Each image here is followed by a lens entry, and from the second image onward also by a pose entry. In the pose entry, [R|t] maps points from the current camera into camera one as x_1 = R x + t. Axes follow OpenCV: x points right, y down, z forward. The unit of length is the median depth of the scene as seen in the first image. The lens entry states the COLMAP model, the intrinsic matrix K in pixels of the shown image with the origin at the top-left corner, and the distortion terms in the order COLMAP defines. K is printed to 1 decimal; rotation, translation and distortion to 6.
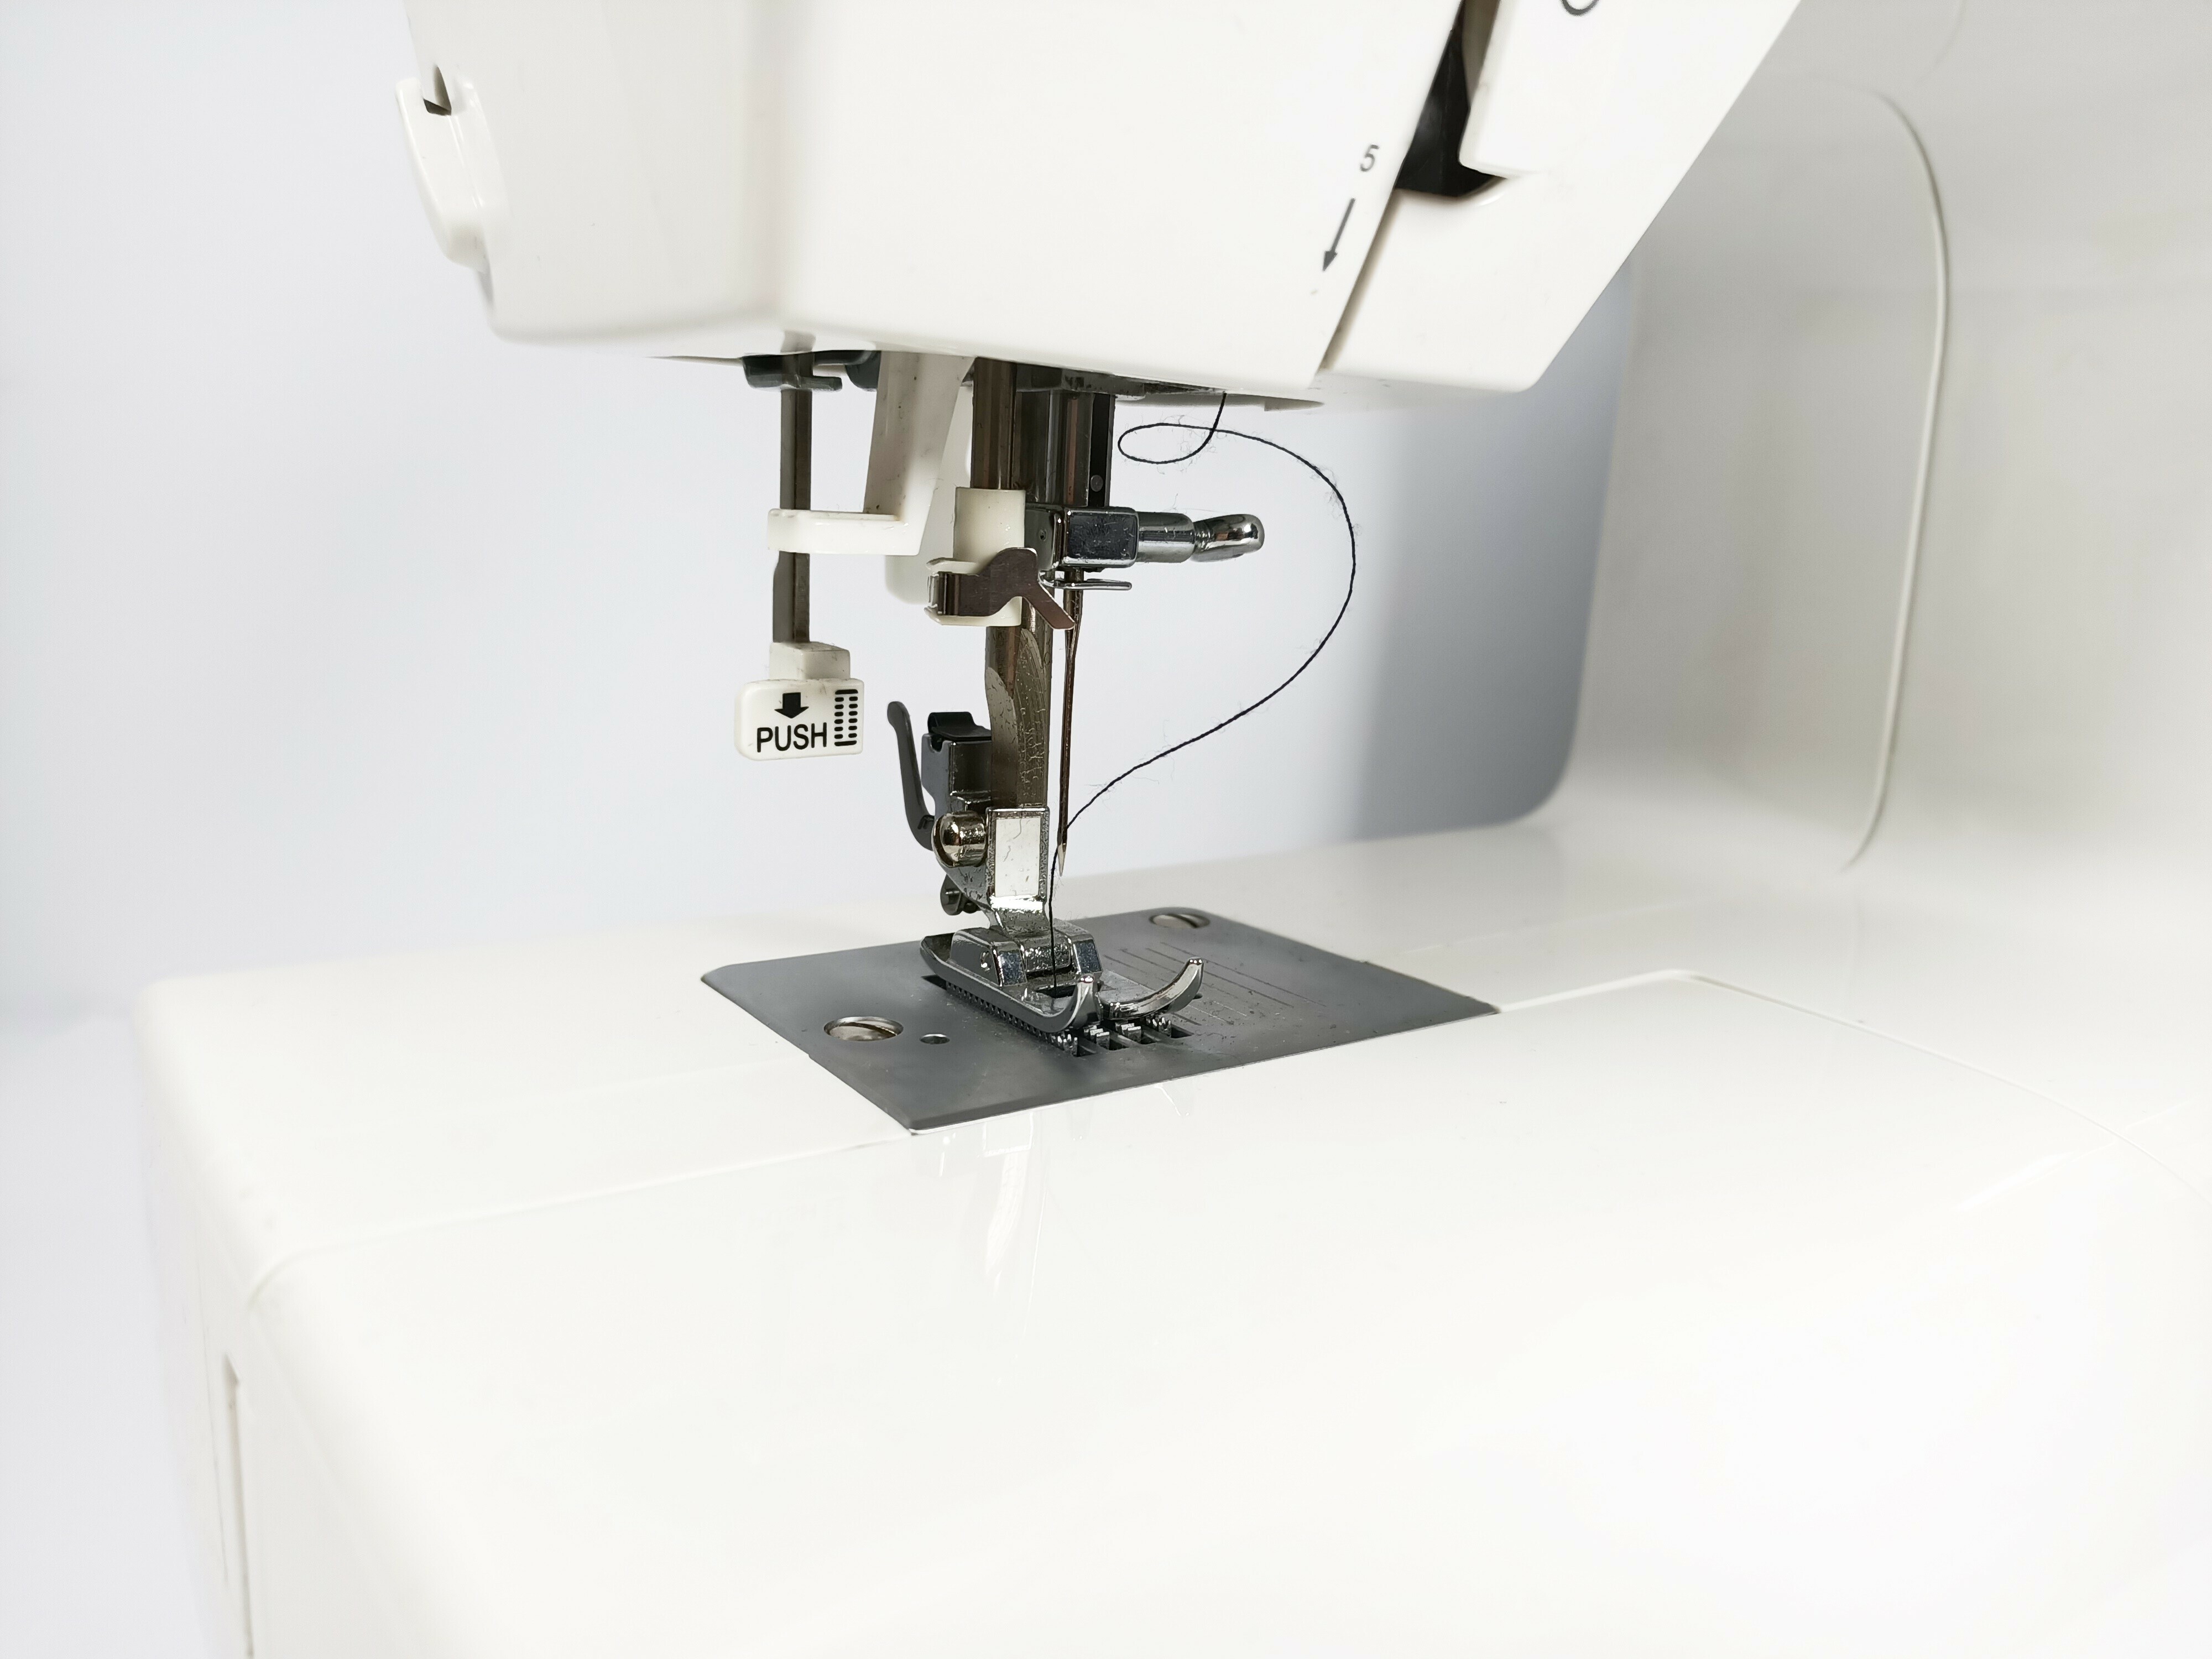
lens RADIAL K [[1662.6, 0, 1119.6], [0, 1662.6, 844.9], [0, 0, 1]] dist [0.032589, -0.003984]
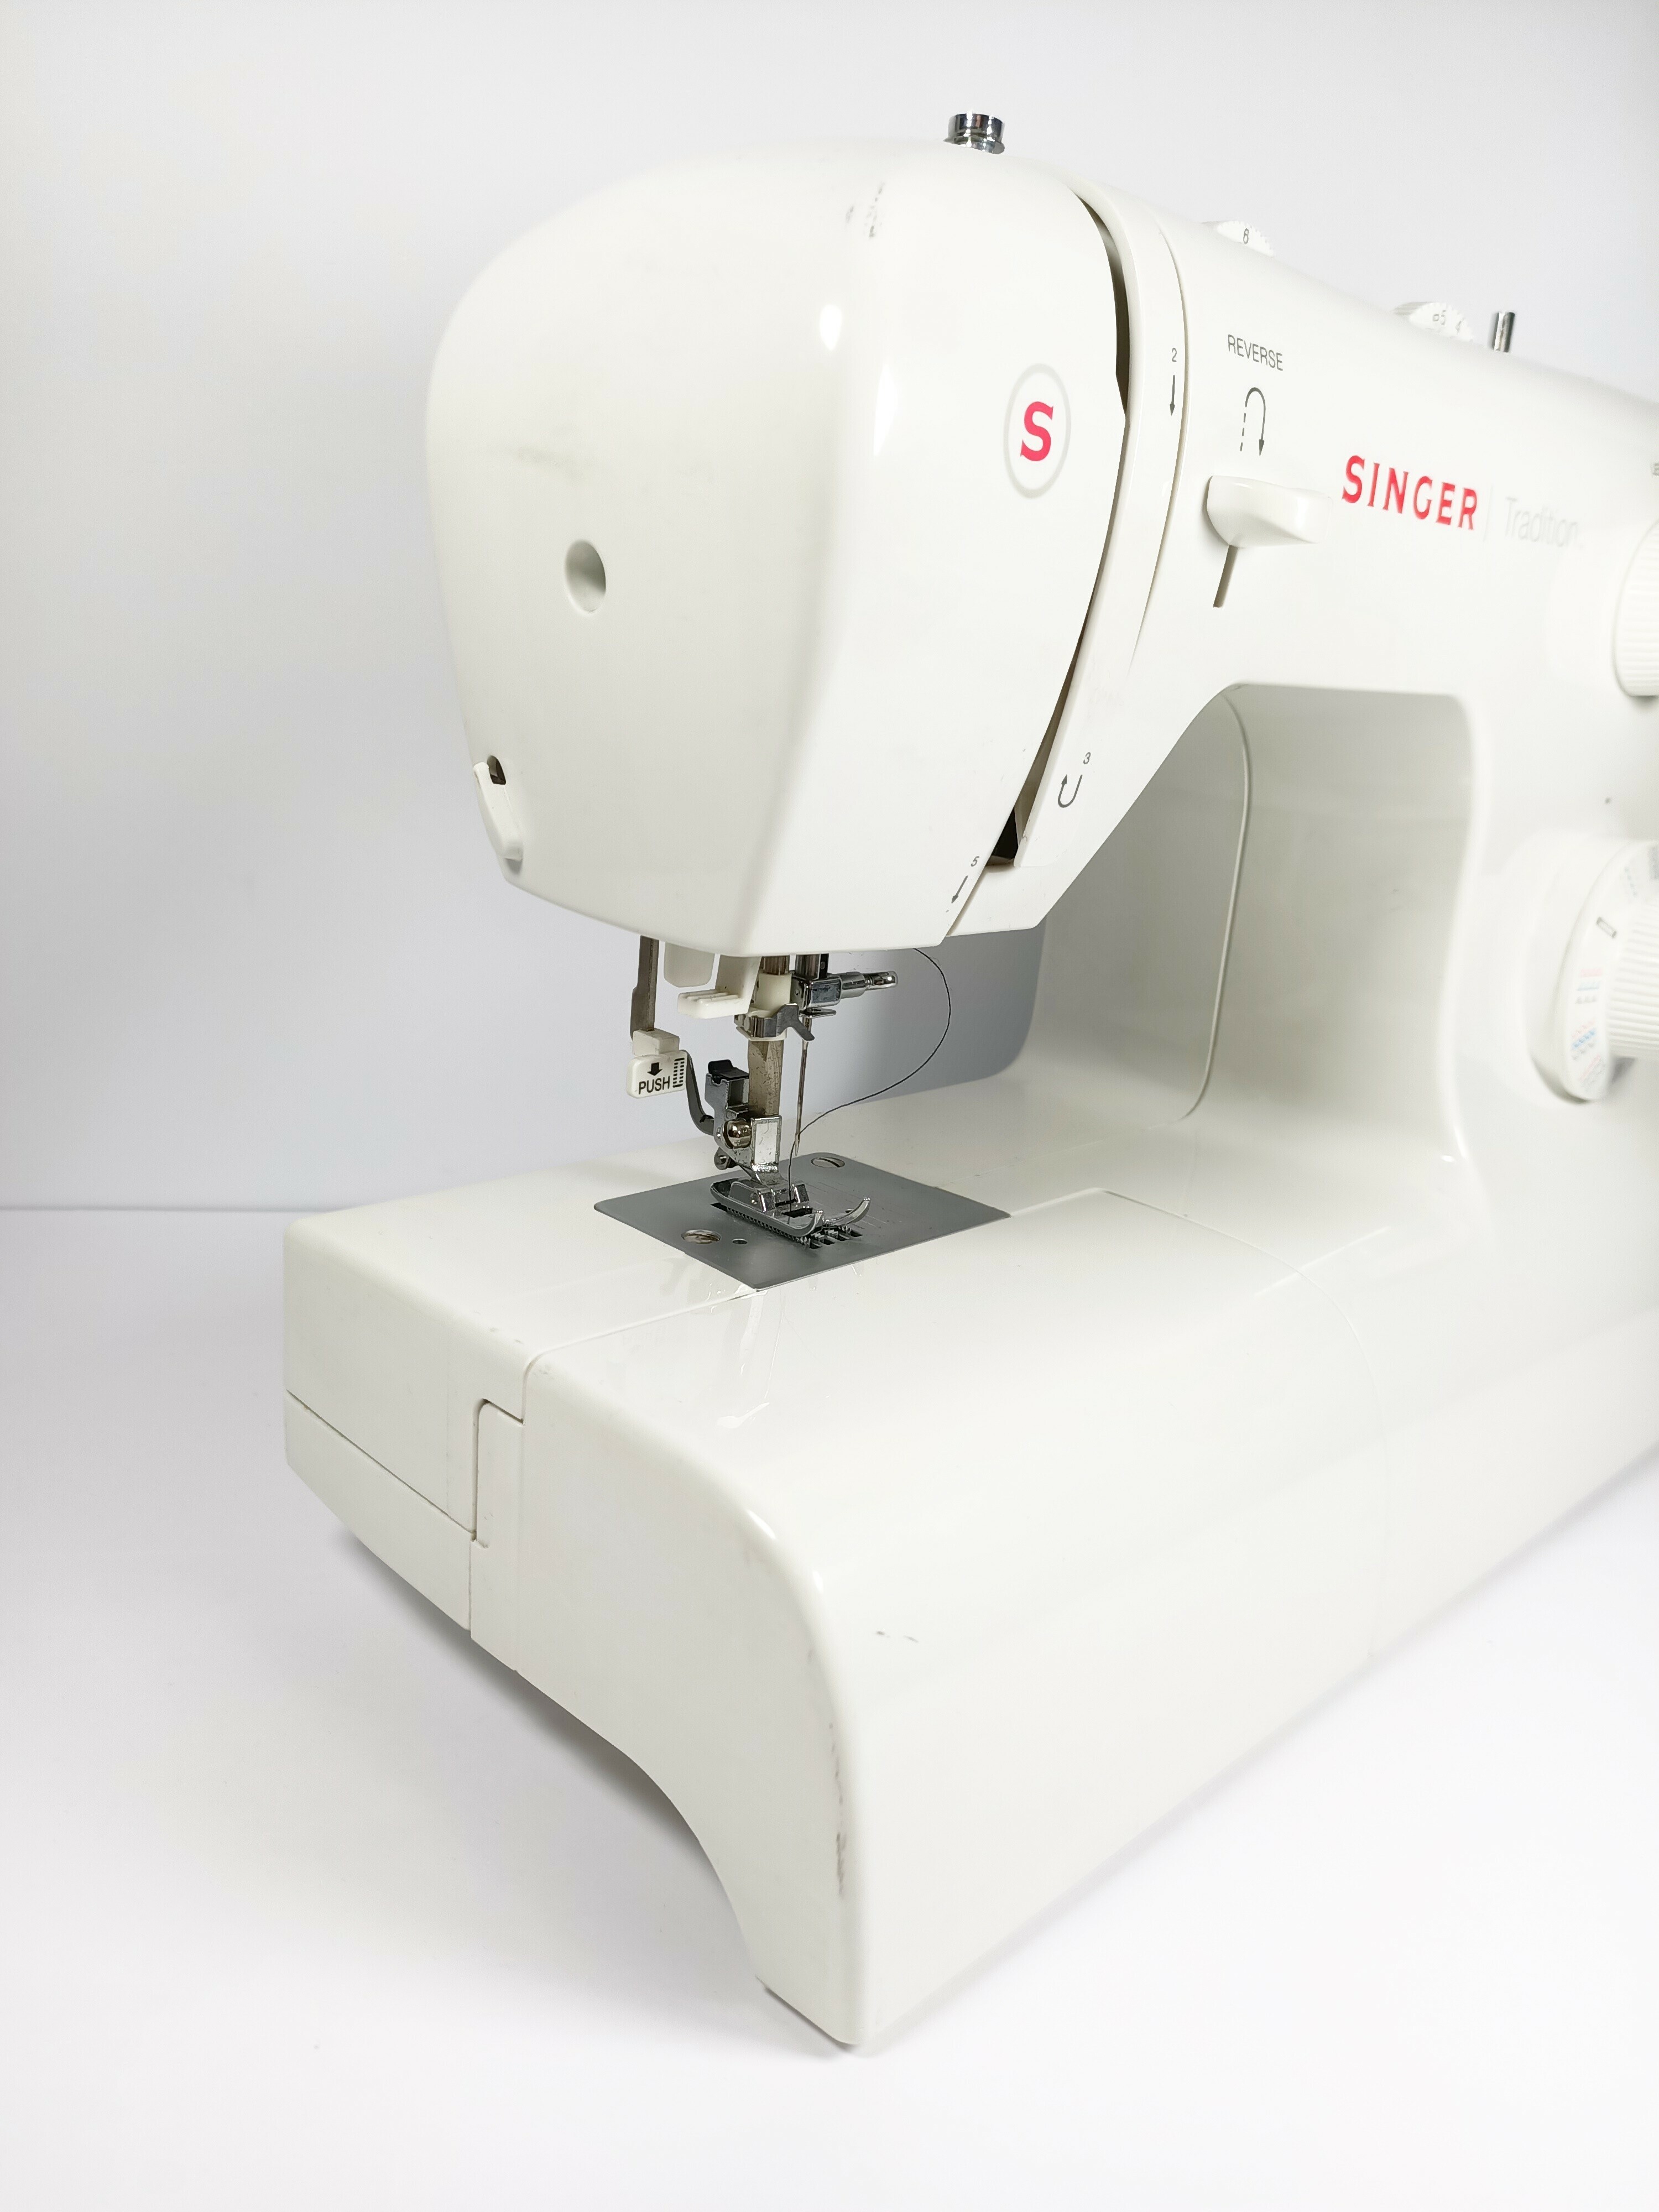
lens RADIAL K [[1662.6, 0, 793.2], [0, 1662.6, 1156.1], [0, 0, 1]] dist [0.032589, -0.003984]
pose [[0.988898, -0.018651, 0.147422, -0.319119], [0.001072, 0.992961, 0.118434, -0.207975], [-0.148593, -0.116961, 0.981957, -0.901715]]
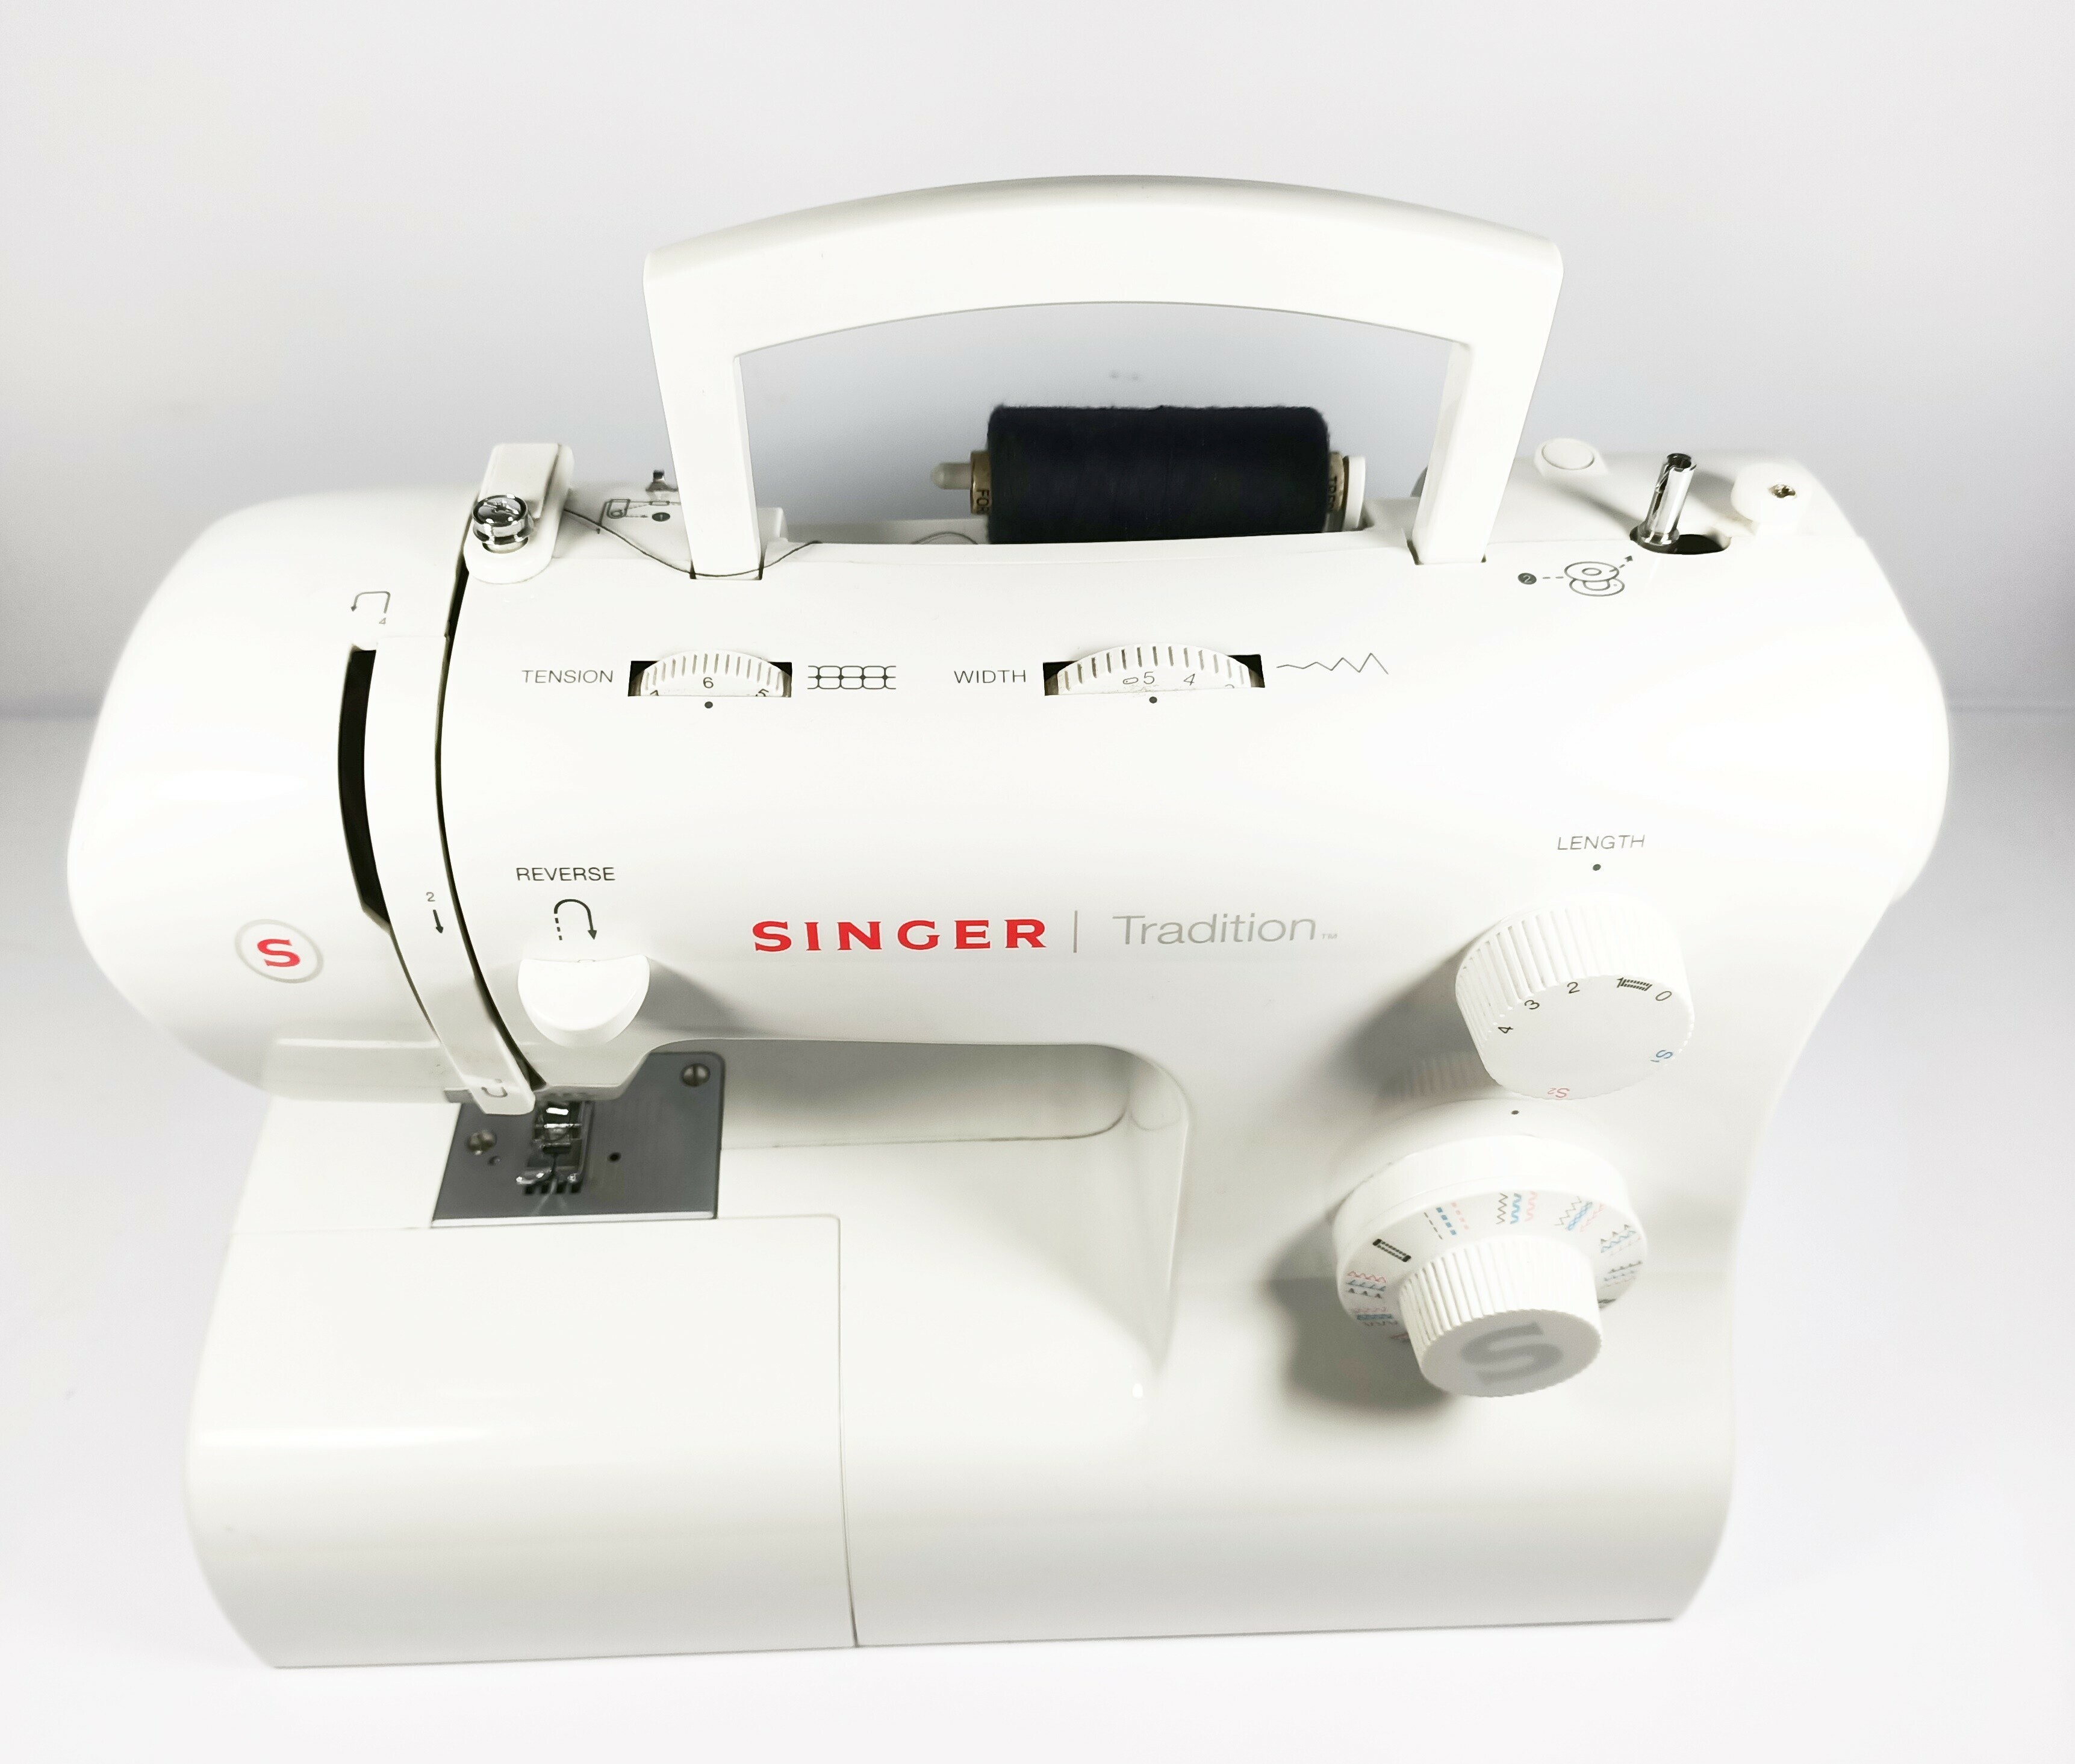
lens RADIAL K [[1807.7, 0, 981.3], [0, 1807.7, 887.4], [0, 0, 1]] dist [0.007333, 0.037563]
pose [[0.830762, 0.375536, -0.410863, 1.462838], [-0.068427, 0.801430, 0.594161, -1.873645], [0.552406, -0.465492, 0.691494, -0.352865]]
